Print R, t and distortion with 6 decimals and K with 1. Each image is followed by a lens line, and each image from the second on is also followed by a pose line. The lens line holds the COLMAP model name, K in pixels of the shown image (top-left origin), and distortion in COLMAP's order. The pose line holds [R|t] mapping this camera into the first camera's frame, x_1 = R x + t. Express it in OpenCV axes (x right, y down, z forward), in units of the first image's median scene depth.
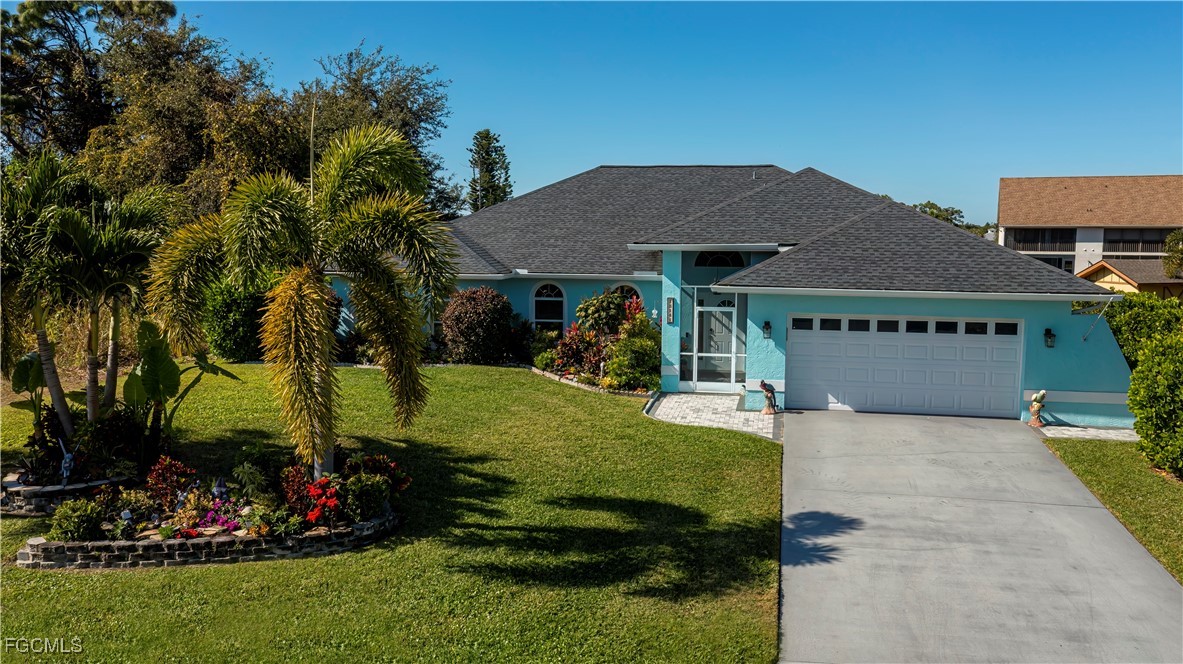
lens RADIAL K [[939.3, 0, 584.8], [0, 939.3, 332.7], [0, 0, 1]] dist [-0.006326, 0.007044]
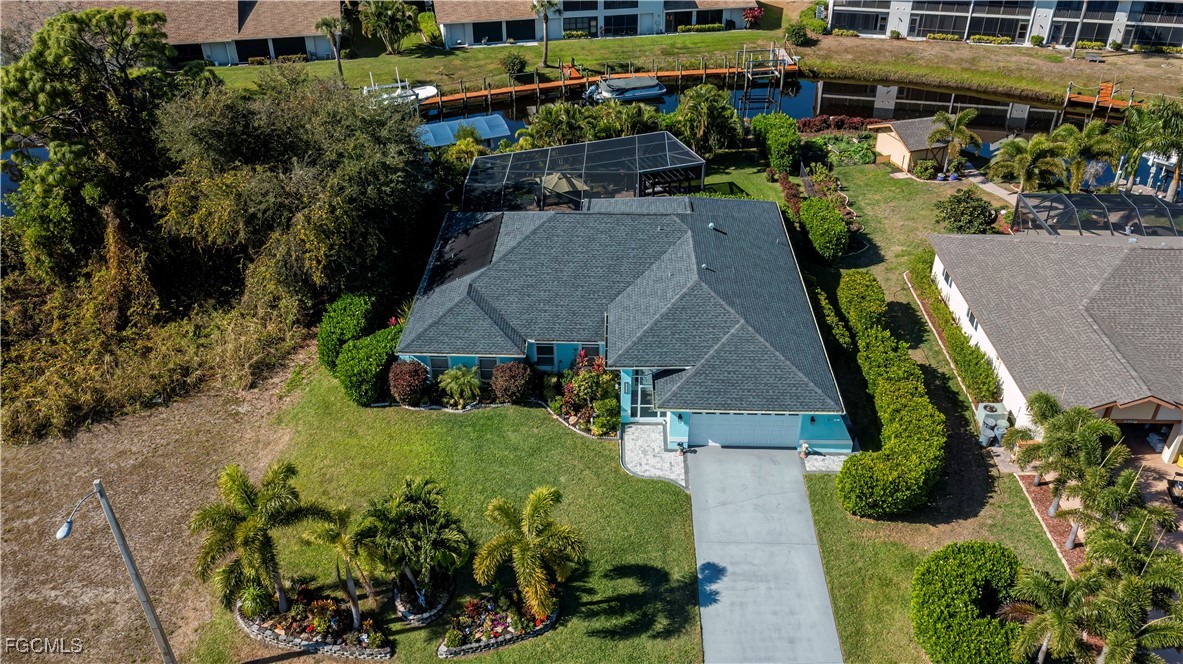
lens RADIAL K [[939.3, 0, 584.8], [0, 939.3, 332.7], [0, 0, 1]] dist [-0.006326, 0.007044]
pose [[0.984708, -0.101270, 0.141756, -0.391399], [0.028682, 0.896826, 0.441453, -1.529163], [-0.171837, -0.430636, 0.886016, -0.949346]]
